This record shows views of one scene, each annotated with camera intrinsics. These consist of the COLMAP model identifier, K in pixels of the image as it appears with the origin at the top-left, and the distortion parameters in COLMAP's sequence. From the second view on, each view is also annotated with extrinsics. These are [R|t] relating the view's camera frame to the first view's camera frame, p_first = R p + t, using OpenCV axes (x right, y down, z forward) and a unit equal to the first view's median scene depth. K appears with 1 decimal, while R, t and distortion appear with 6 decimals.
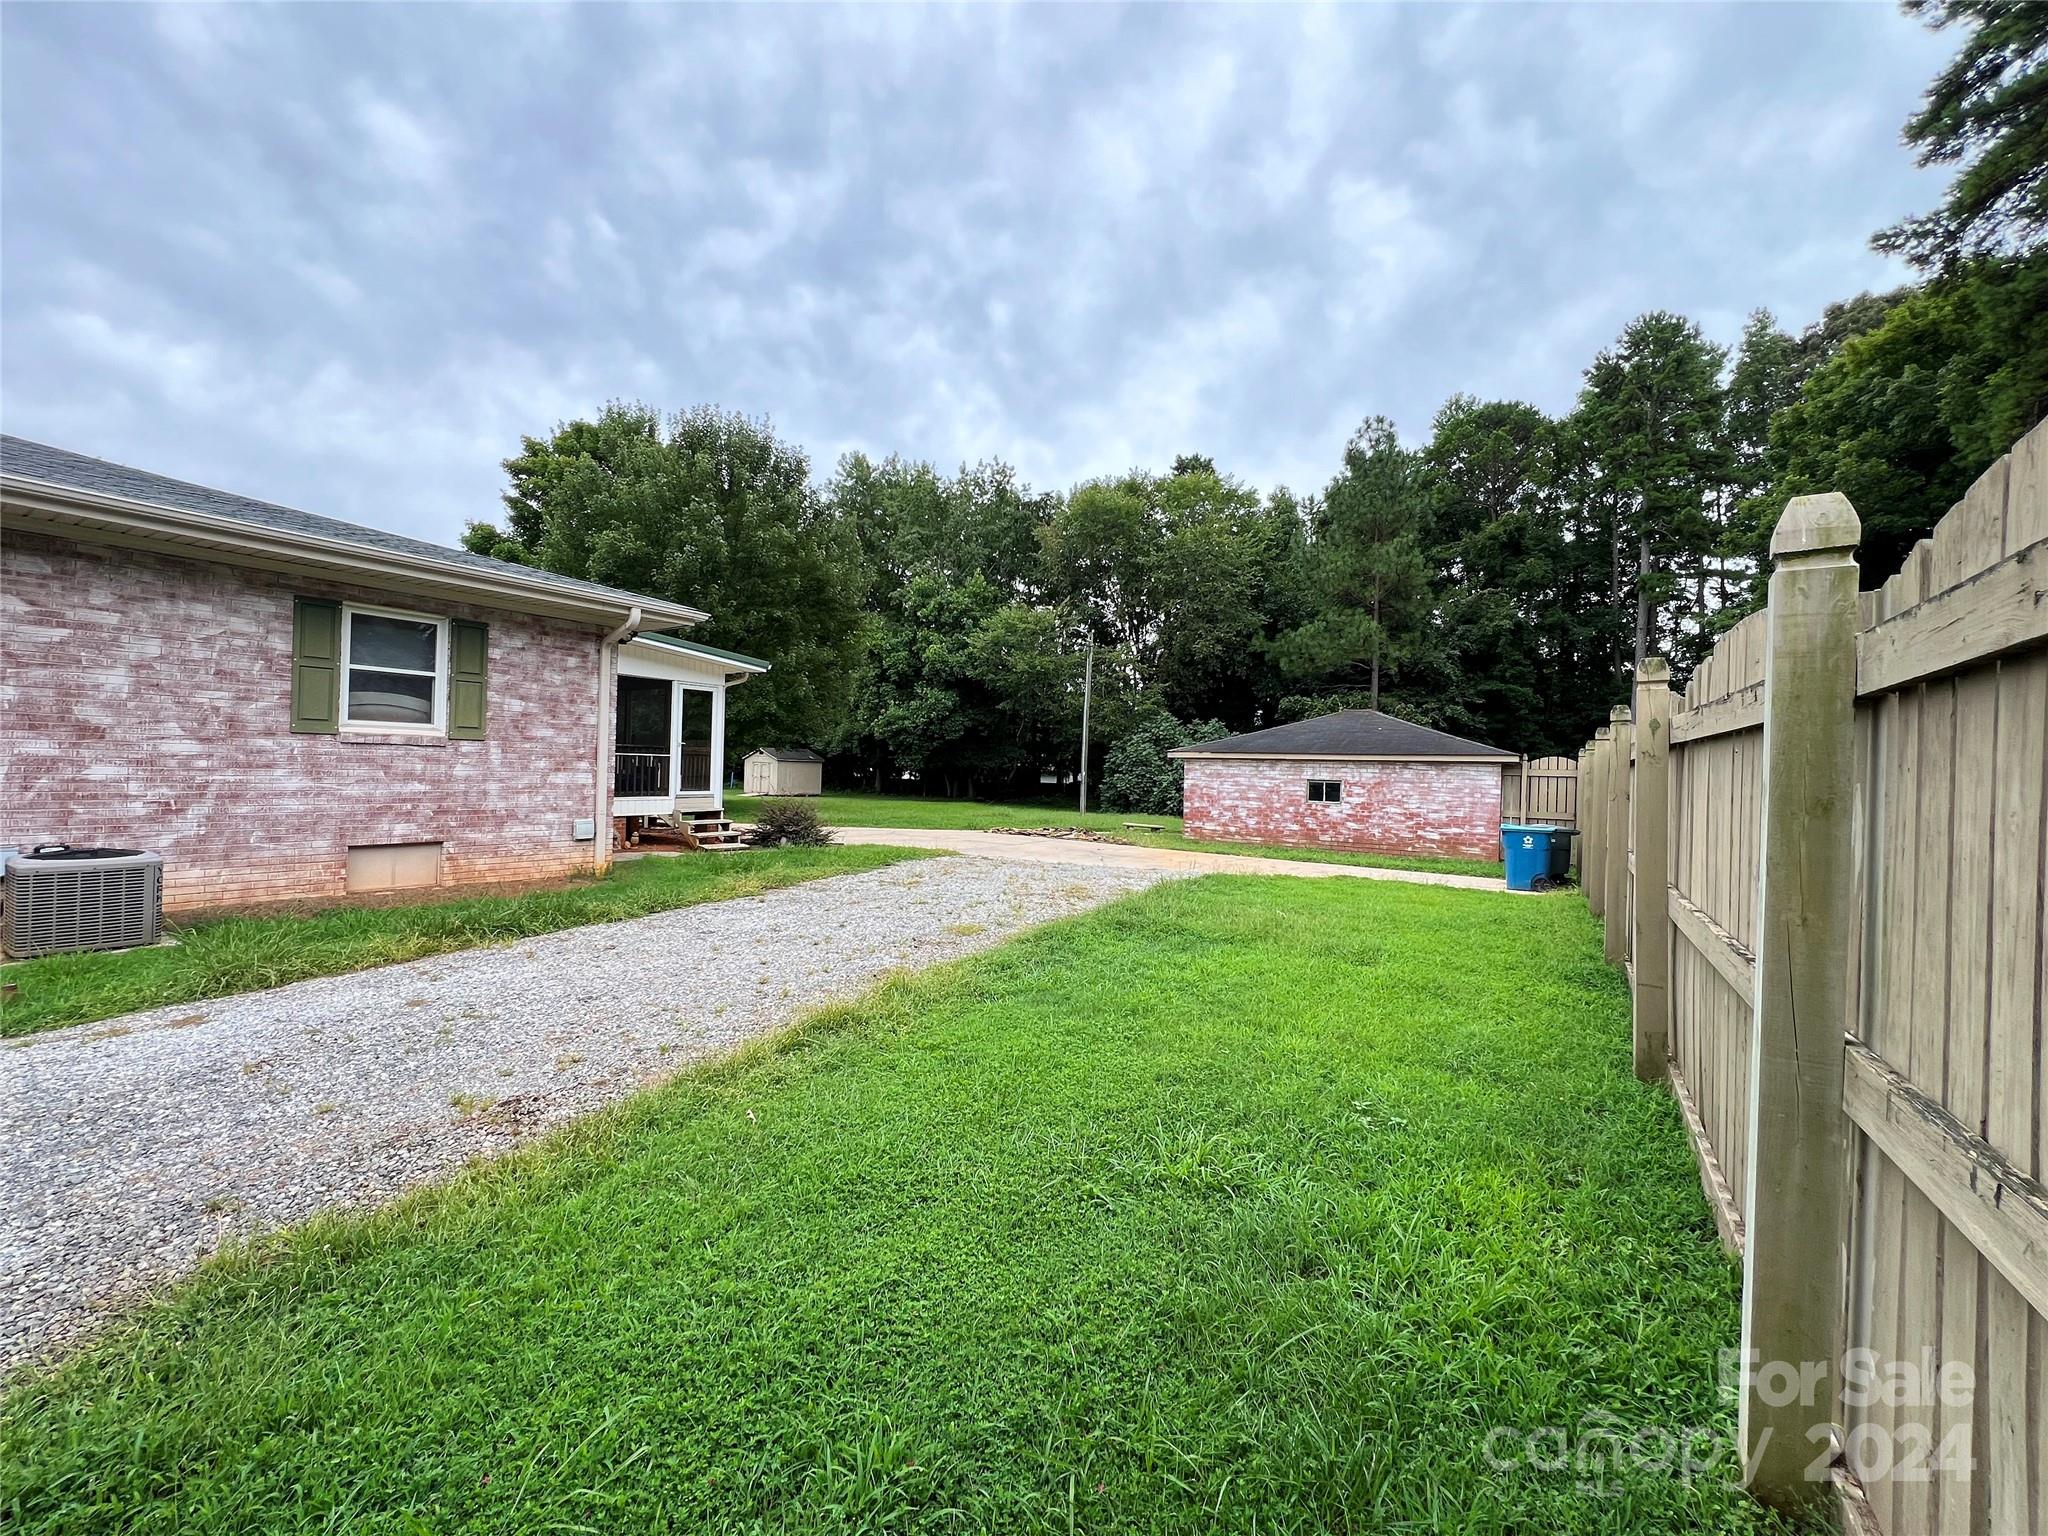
lens RADIAL K [[819.5, 0, 1022.0], [0, 819.5, 774.1], [0, 0, 1]] dist [-0.000957, -0.000196]
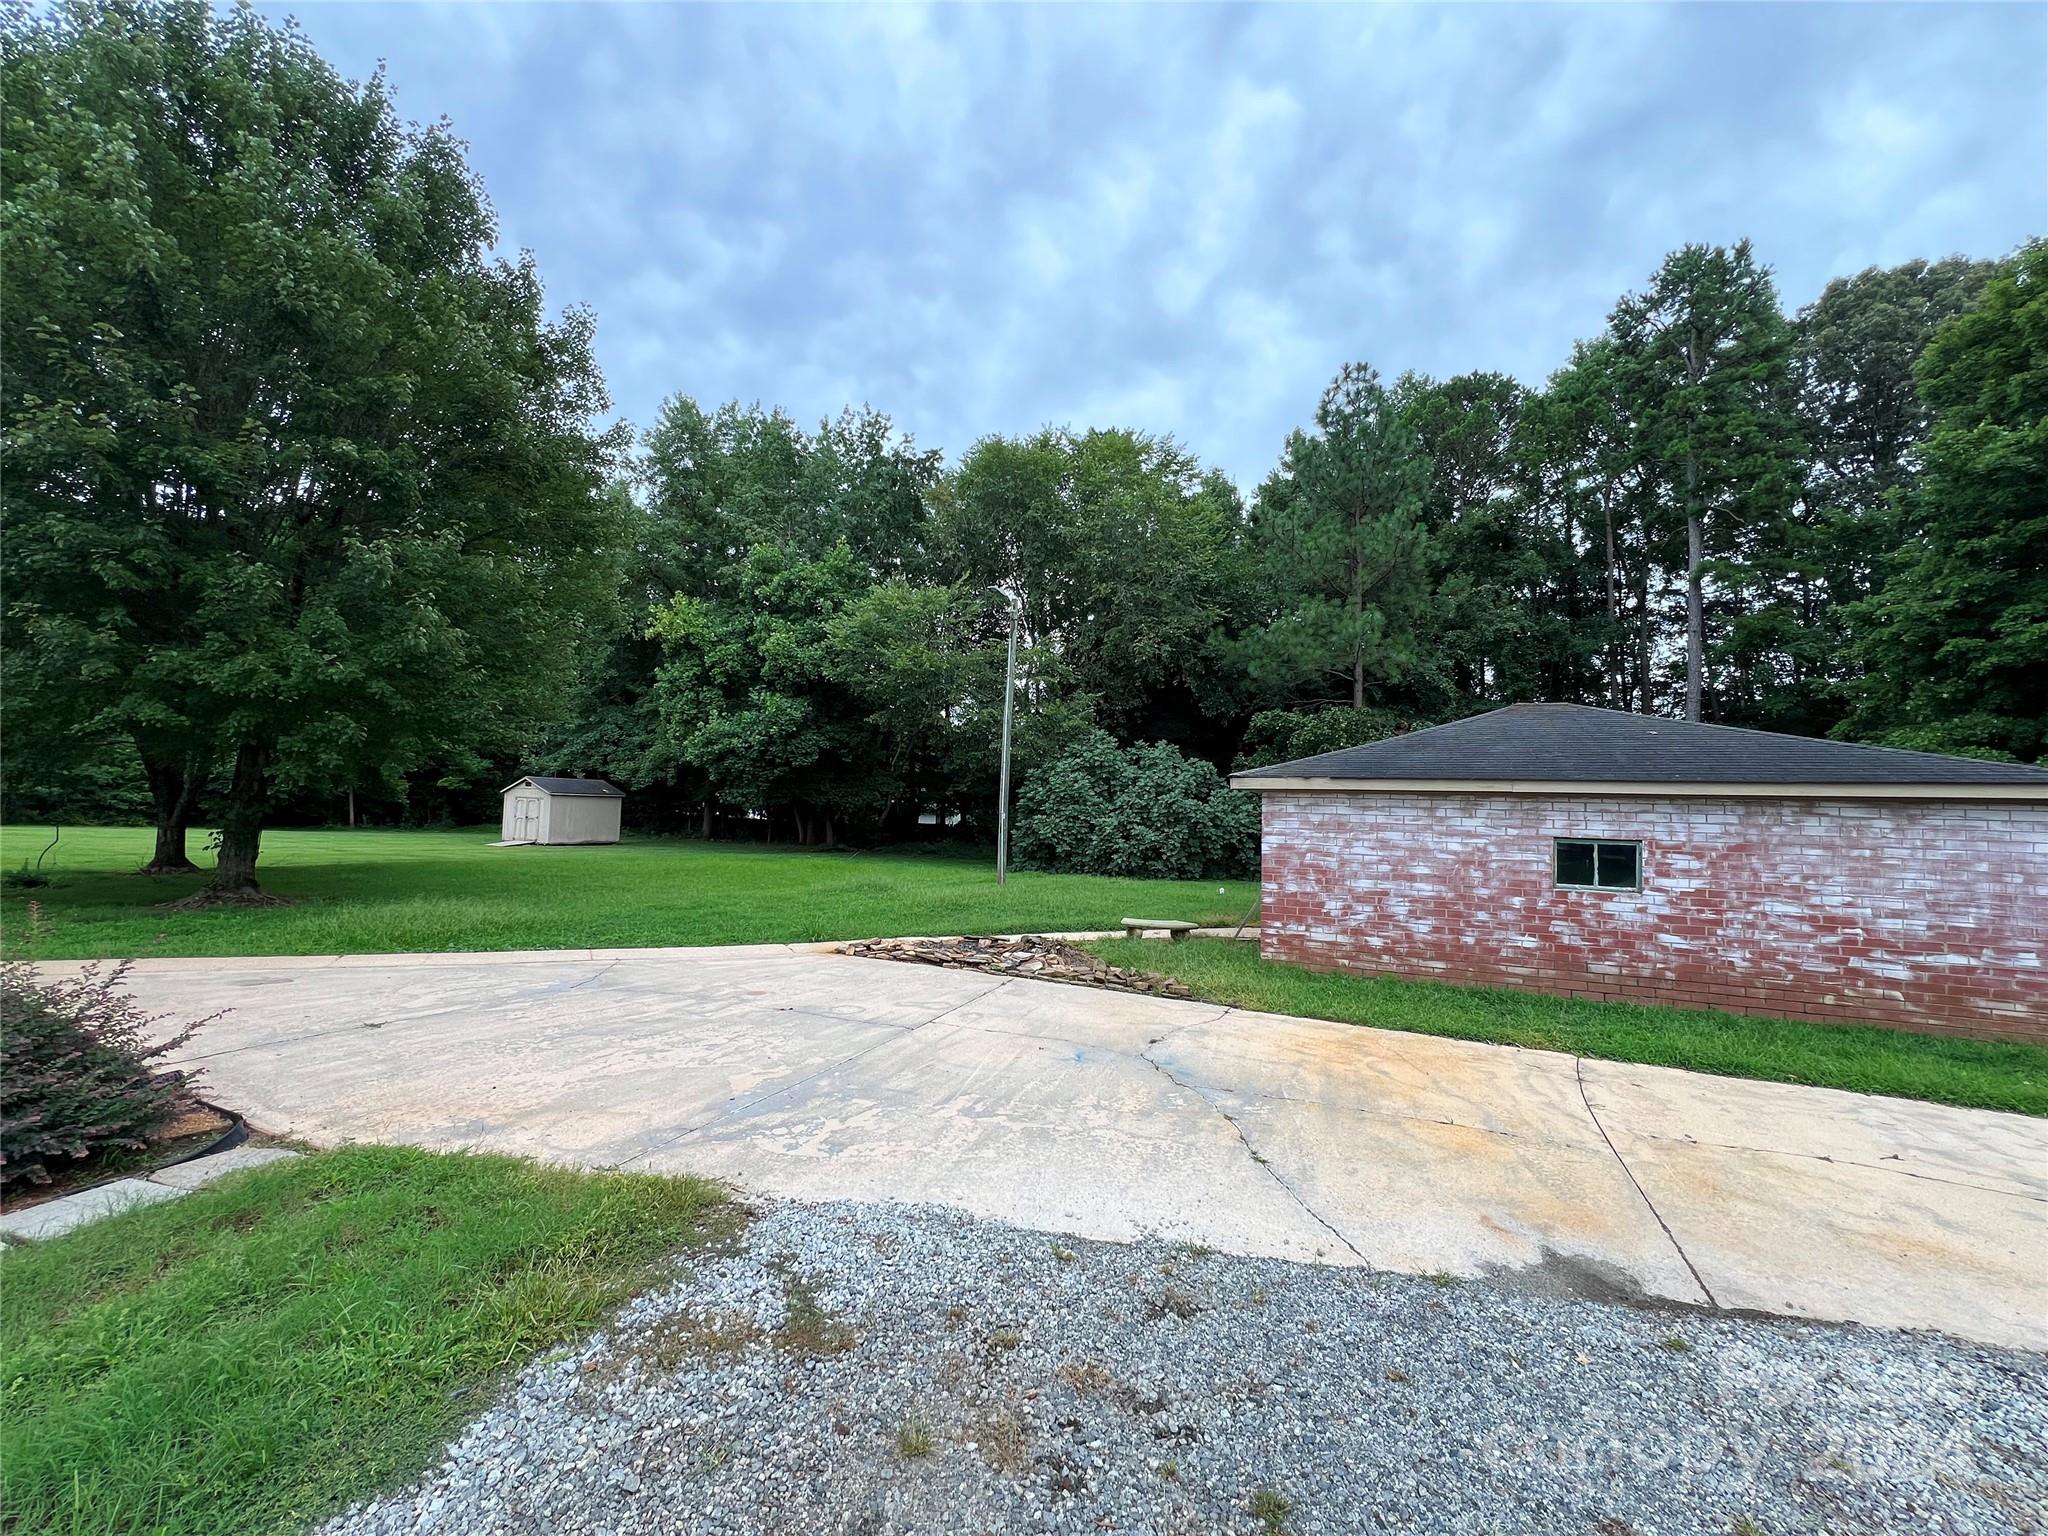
lens RADIAL K [[819.5, 0, 1018.8], [0, 819.5, 771.8], [0, 0, 1]] dist [-0.000957, -0.000196]
pose [[0.987941, 0.007593, 0.154643, -0.018492], [-0.000304, 0.998890, -0.047105, -0.008083], [-0.154829, 0.046490, 0.986847, 0.563903]]
